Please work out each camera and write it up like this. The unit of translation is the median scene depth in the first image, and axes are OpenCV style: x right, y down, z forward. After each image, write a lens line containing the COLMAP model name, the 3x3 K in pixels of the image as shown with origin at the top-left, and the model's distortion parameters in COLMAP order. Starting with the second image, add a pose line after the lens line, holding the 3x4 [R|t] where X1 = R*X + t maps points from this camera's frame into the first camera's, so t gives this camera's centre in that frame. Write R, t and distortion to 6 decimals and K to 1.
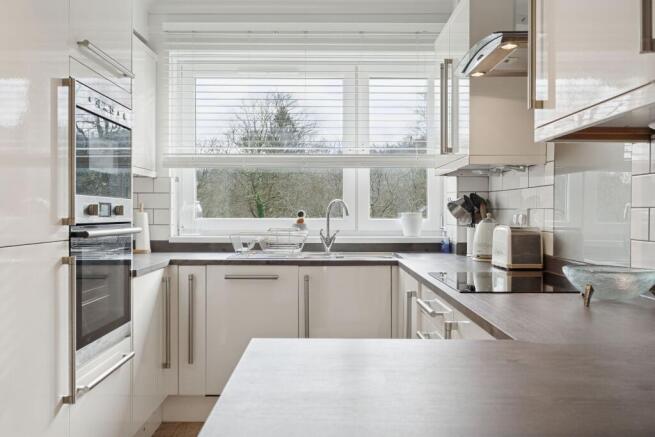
lens RADIAL K [[567.6, 0, 326.7], [0, 567.6, 219.0], [0, 0, 1]] dist [0.021989, -0.002558]
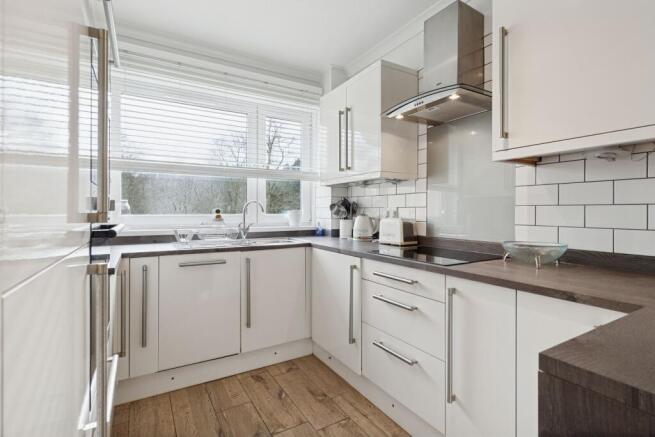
lens RADIAL K [[315.9, 0, 328.3], [0, 315.9, 213.5], [0, 0, 1]] dist [-0.000840, 0.000135]
pose [[0.856954, -0.002528, 0.515387, -0.227708], [0.005750, 0.999973, -0.004656, 0.002221], [-0.515361, 0.006953, 0.856945, 0.271126]]
